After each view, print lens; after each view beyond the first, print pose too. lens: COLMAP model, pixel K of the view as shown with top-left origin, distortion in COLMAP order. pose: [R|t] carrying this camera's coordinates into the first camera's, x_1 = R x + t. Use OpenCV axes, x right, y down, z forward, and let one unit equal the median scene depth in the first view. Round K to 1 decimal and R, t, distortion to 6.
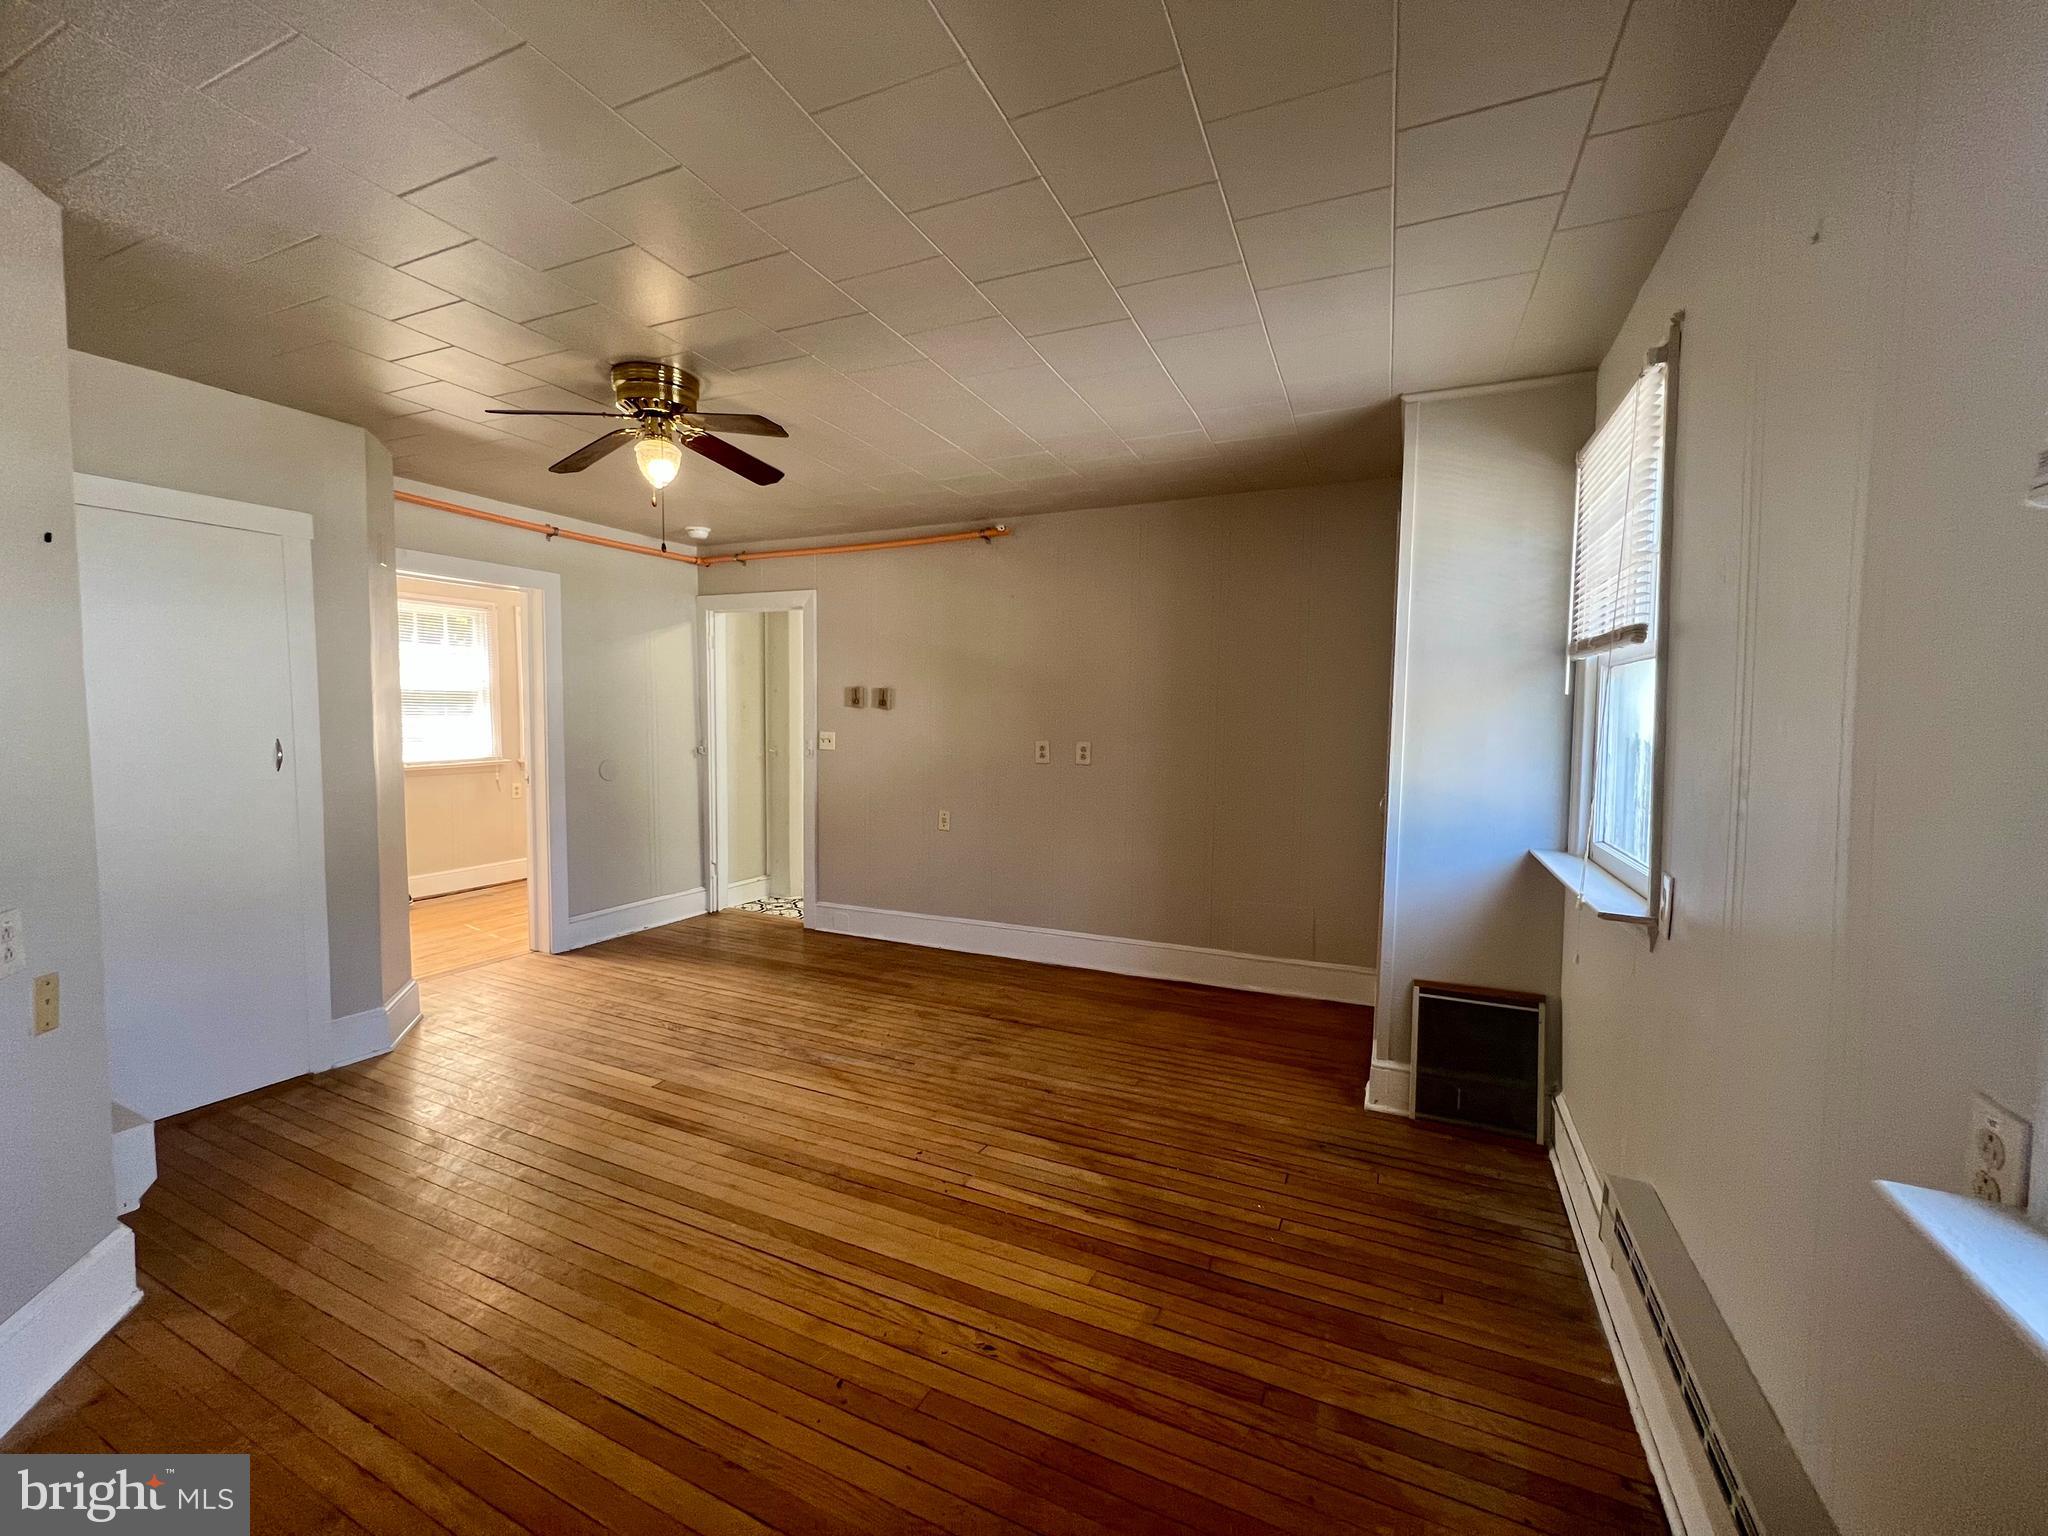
lens RADIAL K [[817.1, 0, 1025.3], [0, 817.1, 777.7], [0, 0, 1]] dist [-0.003008, 0.000323]
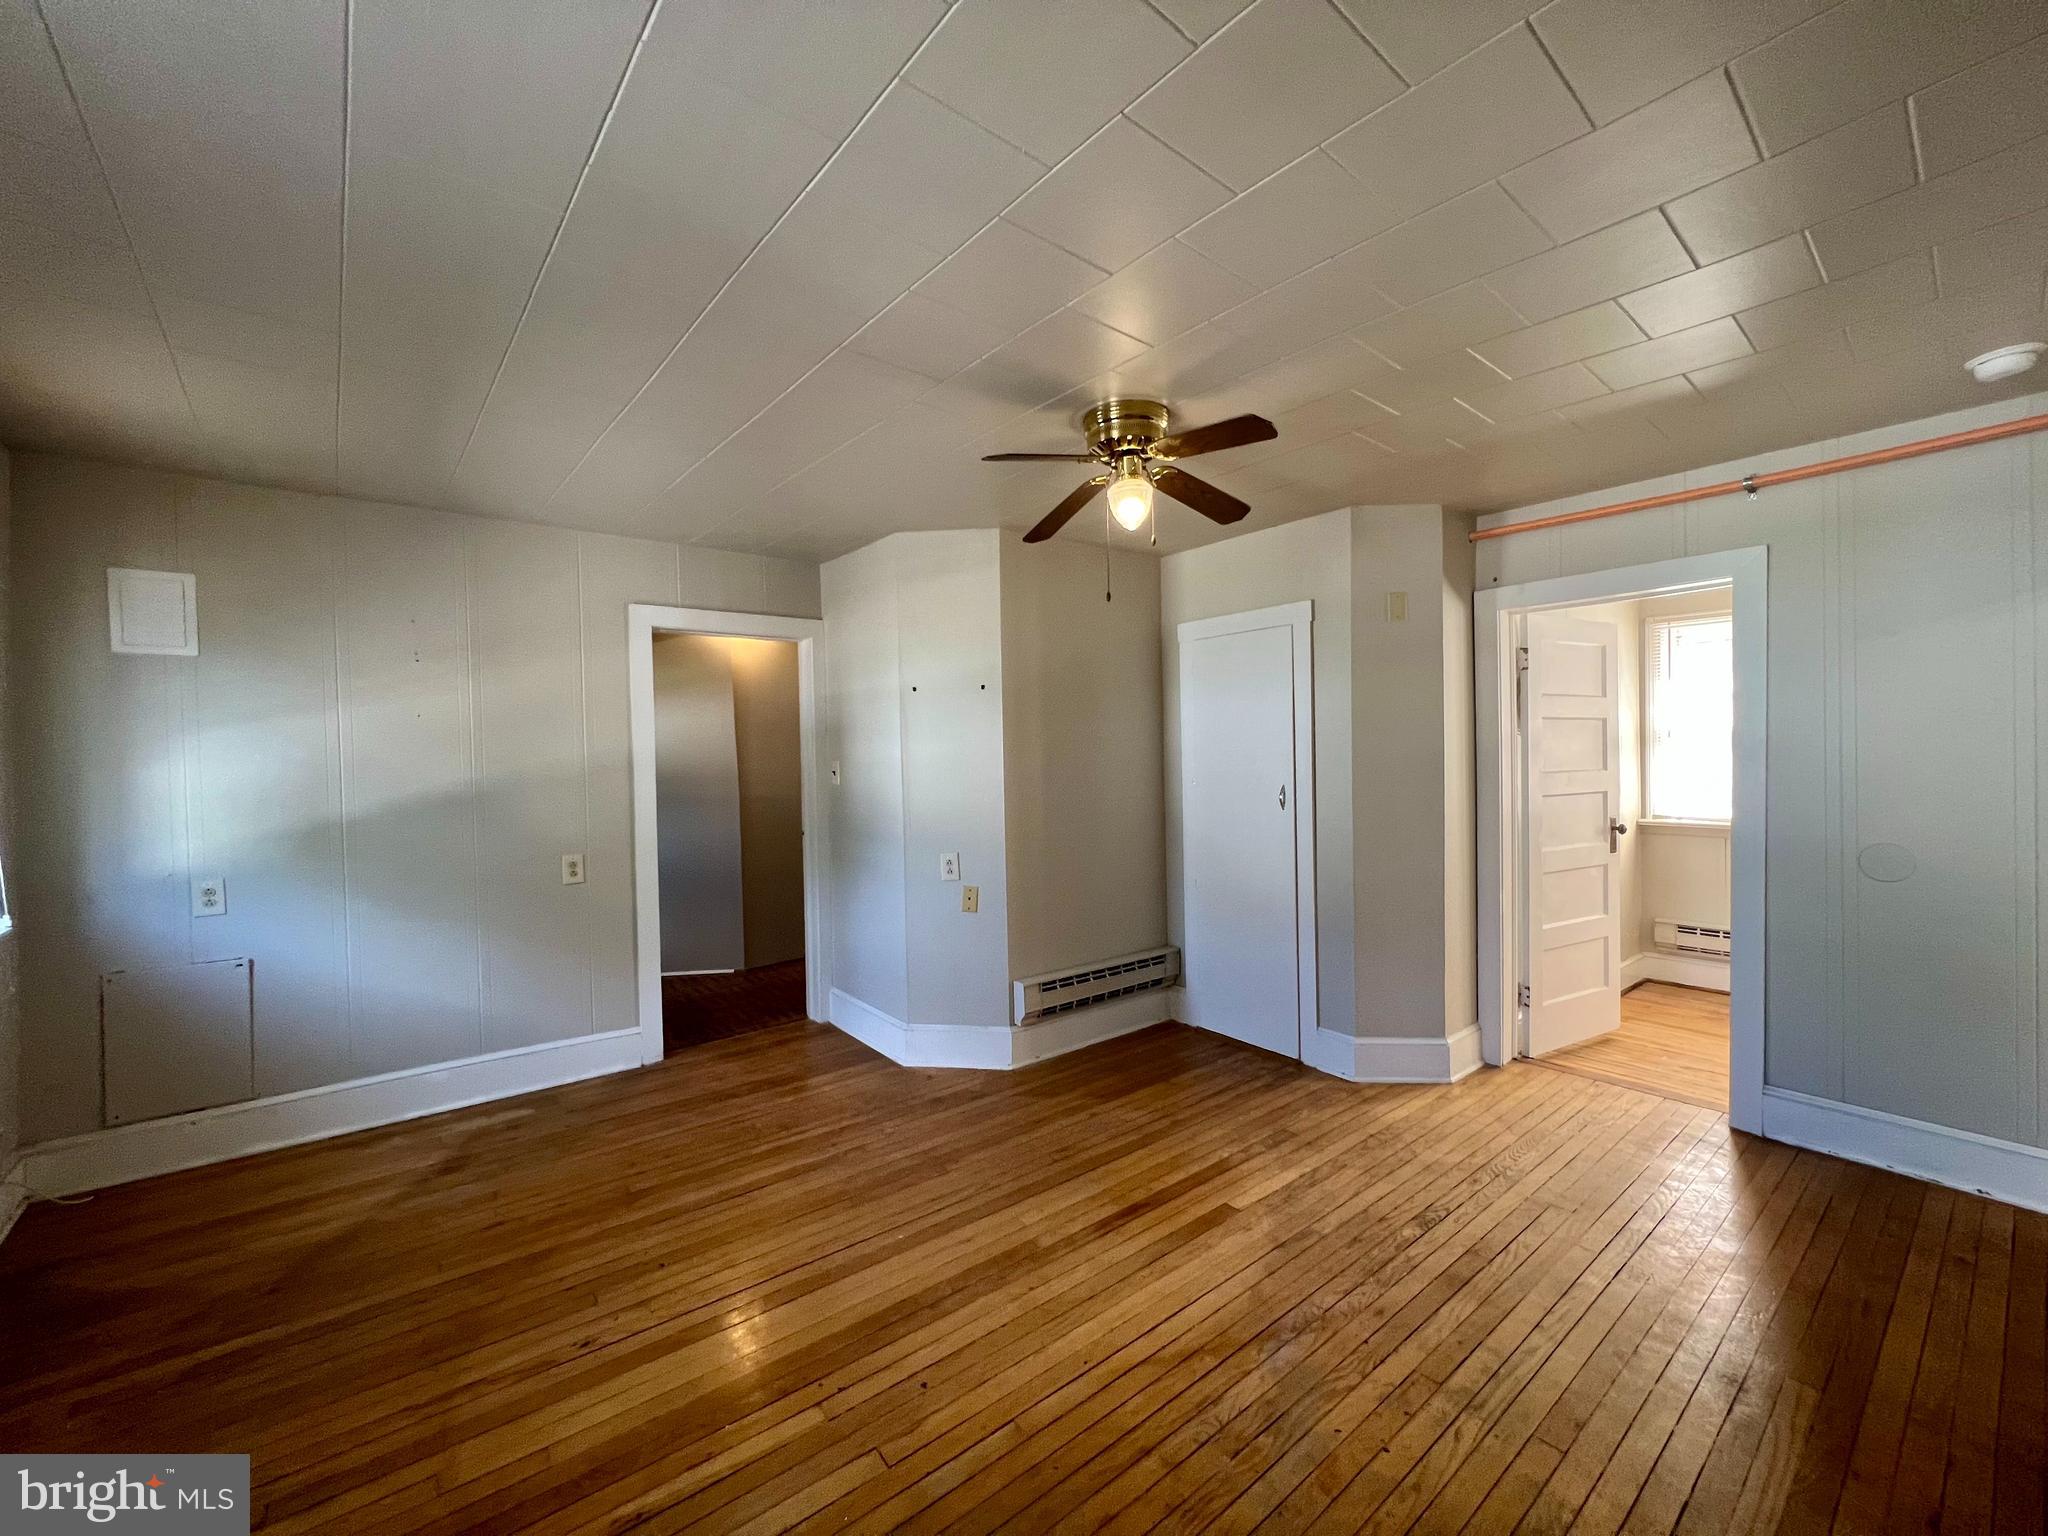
lens RADIAL K [[821.7, 0, 1015.1], [0, 821.7, 758.6], [0, 0, 1]] dist [-0.000702, 0.000123]
pose [[-0.447022, -0.001349, -0.894522, 0.378737], [-0.062048, 0.997637, 0.029503, -0.088951], [0.892369, 0.068691, -0.446049, 1.071683]]
